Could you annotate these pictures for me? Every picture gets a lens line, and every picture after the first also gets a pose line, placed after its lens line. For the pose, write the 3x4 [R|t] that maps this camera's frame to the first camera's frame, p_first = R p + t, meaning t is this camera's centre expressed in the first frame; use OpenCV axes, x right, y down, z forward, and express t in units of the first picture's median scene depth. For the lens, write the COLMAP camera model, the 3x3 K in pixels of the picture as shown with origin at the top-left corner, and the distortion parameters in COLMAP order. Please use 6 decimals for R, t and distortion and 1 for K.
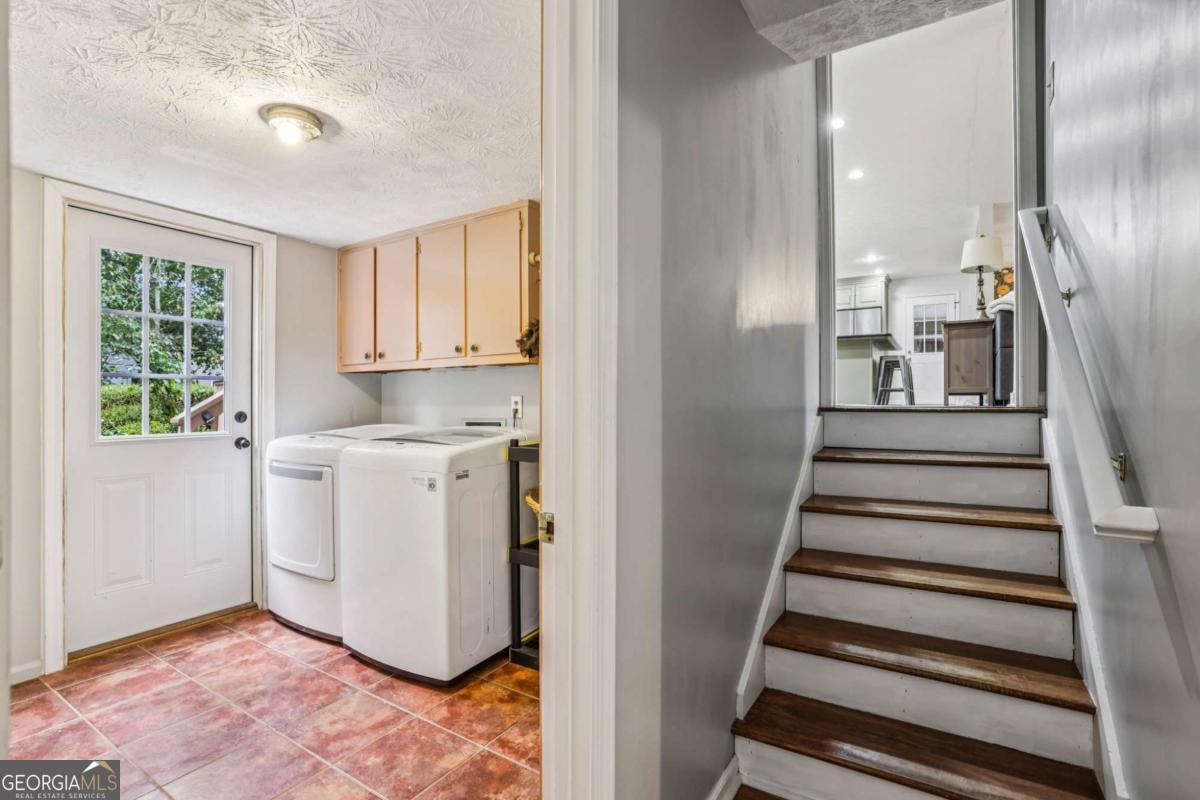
lens RADIAL K [[553.0, 0, 600.0], [0, 553.0, 401.9], [0, 0, 1]] dist [-0.039795, 0.016747]
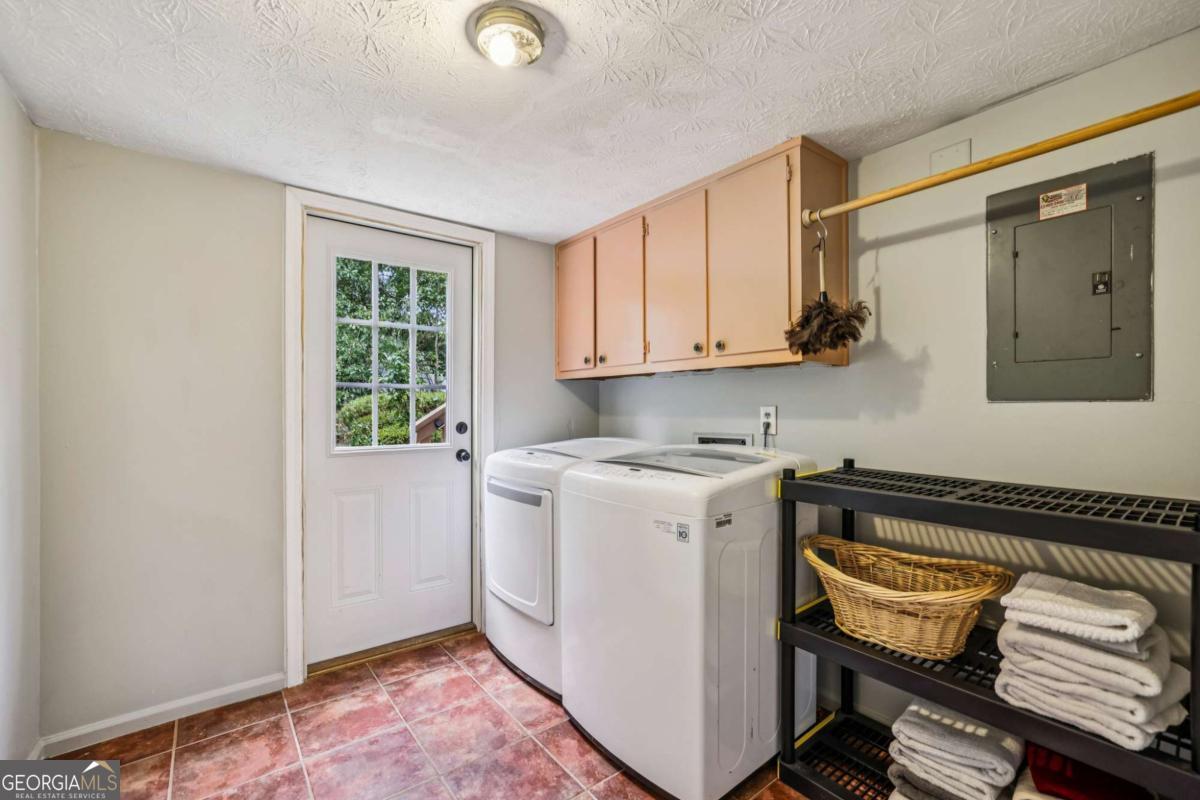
lens RADIAL K [[519.2, 0, 599.9], [0, 519.2, 403.9], [0, 0, 1]] dist [-0.025681, 0.006293]
pose [[0.940290, -0.000605, -0.340374, -0.148391], [-0.001285, 0.999985, -0.005326, -0.011556], [0.340372, 0.005445, 0.940275, 0.275377]]
